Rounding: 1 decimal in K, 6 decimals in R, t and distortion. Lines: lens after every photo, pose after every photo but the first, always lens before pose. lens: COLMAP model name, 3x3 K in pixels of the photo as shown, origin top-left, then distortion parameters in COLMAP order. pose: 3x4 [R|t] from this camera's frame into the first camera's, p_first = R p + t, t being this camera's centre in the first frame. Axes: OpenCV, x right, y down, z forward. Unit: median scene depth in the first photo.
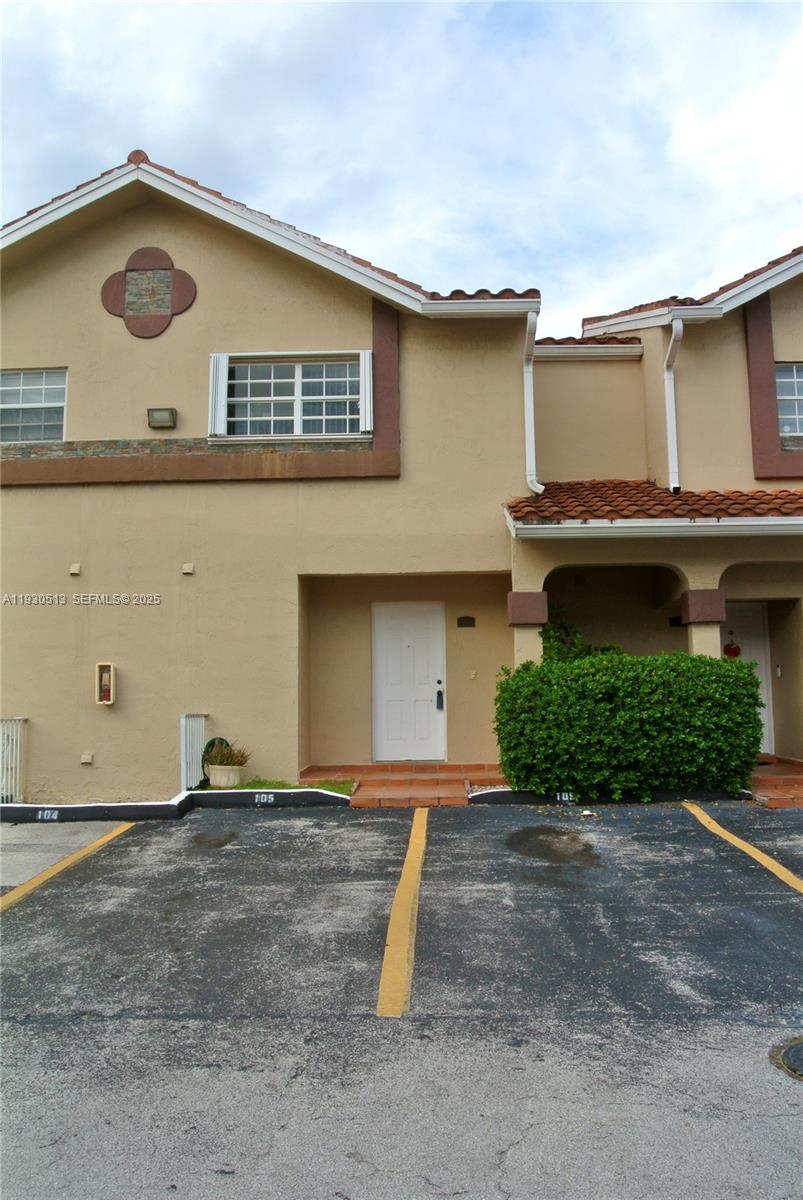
lens RADIAL K [[970.4, 0, 413.9], [0, 970.4, 597.0], [0, 0, 1]] dist [-0.057847, 0.002830]
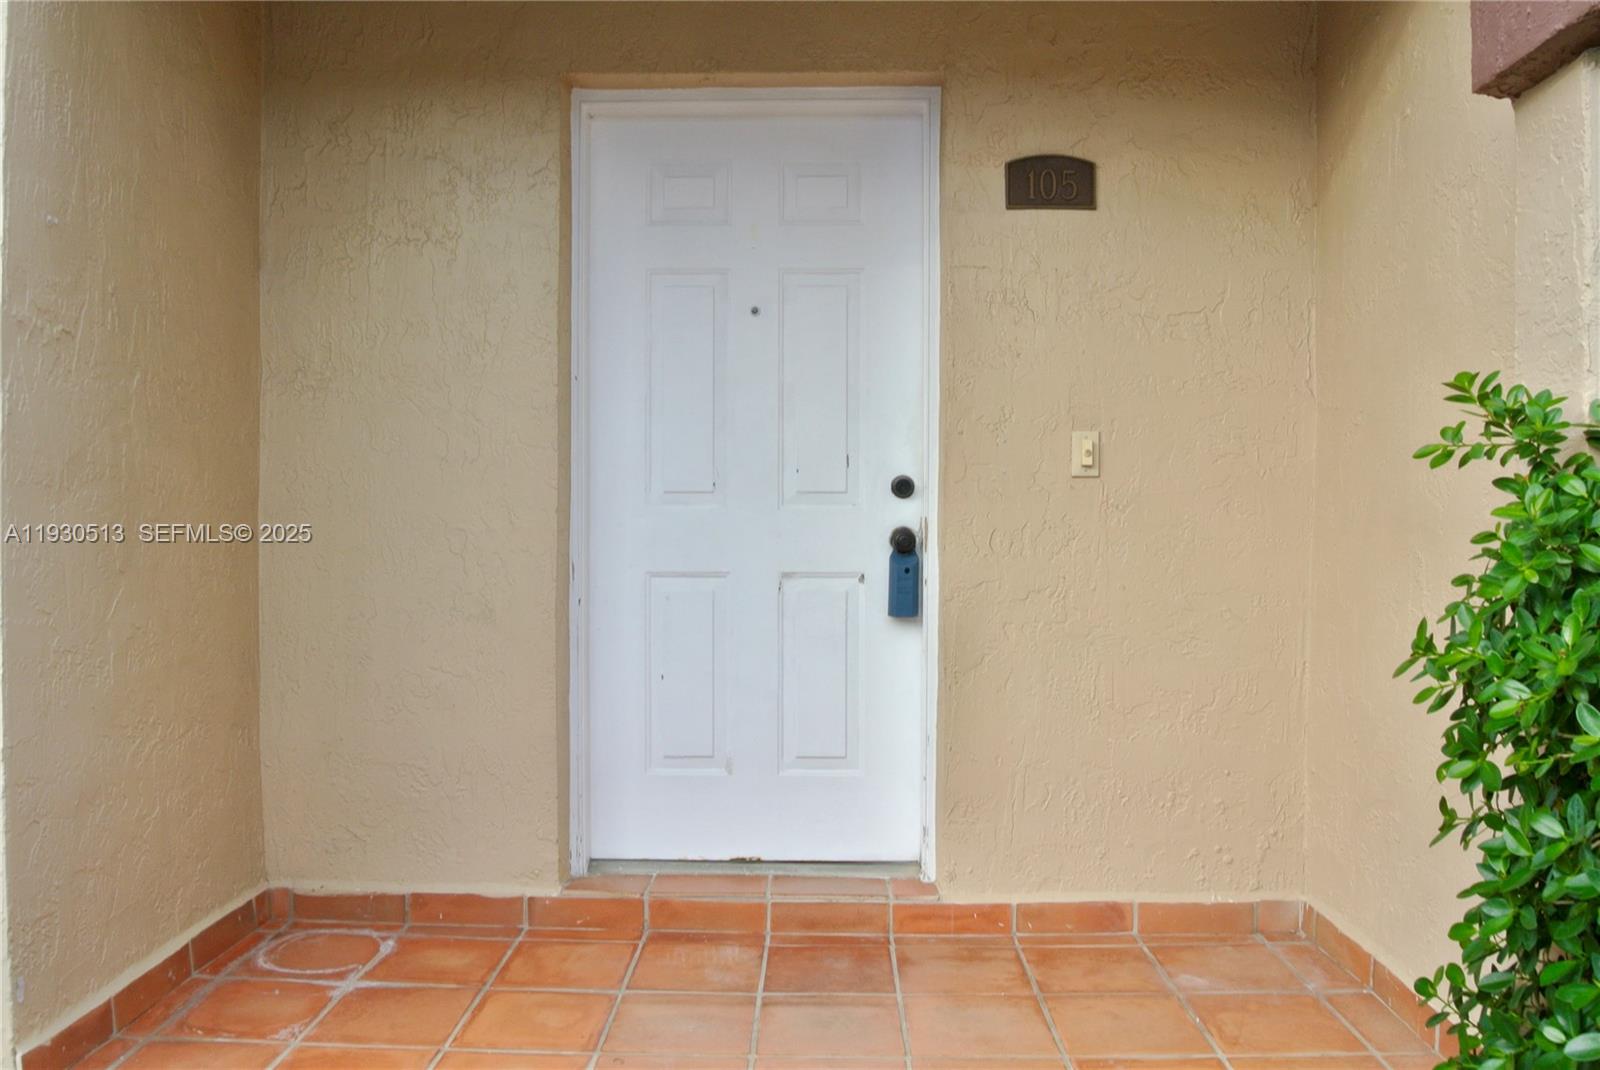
lens RADIAL K [[1278.7, 0, 800.0], [0, 1278.7, 535.0], [0, 0, 1]] dist [-0.063106, 0.011508]
pose [[0.999857, 0.014858, -0.008061, 0.007947], [-0.013705, 0.991685, 0.127959, 0.076633], [0.009895, -0.127830, 0.991747, 0.883001]]
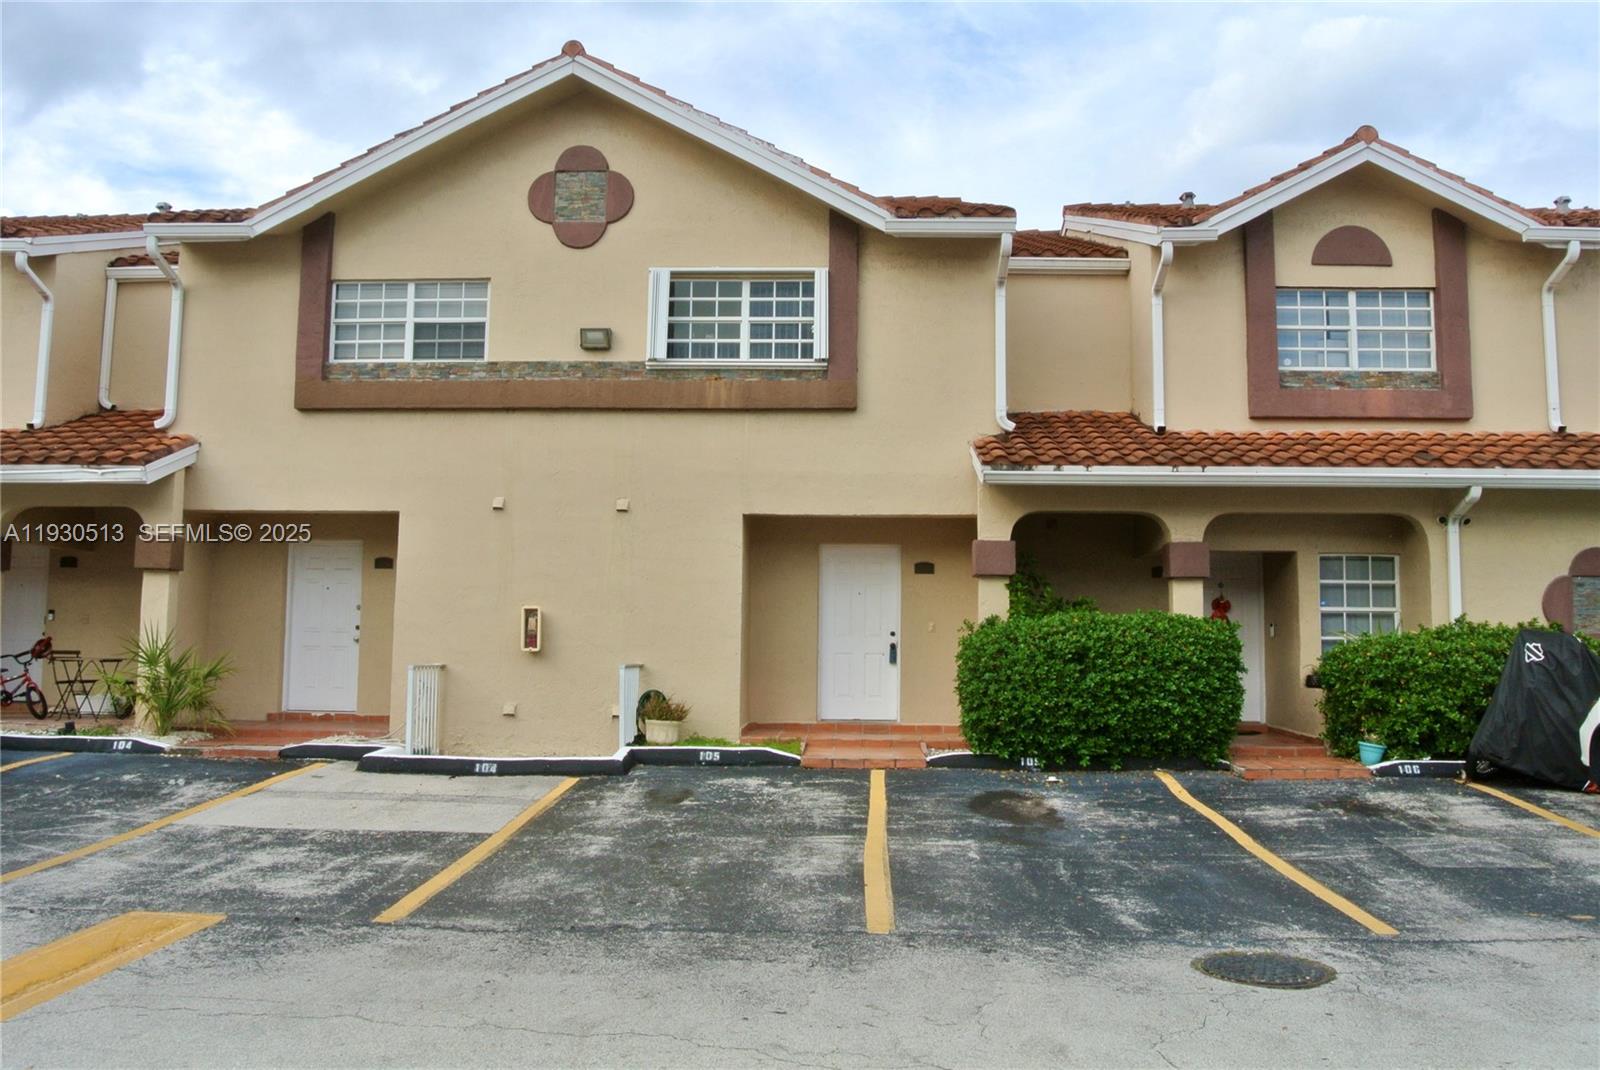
lens RADIAL K [[1293.8, 0, 800.0], [0, 1293.8, 535.0], [0, 0, 1]] dist [-0.057847, 0.002830]
pose [[0.999478, 0.021162, -0.024424, -0.039542], [-0.020546, 0.999471, 0.025205, -0.039590], [0.024945, -0.024690, 0.999384, -0.244467]]
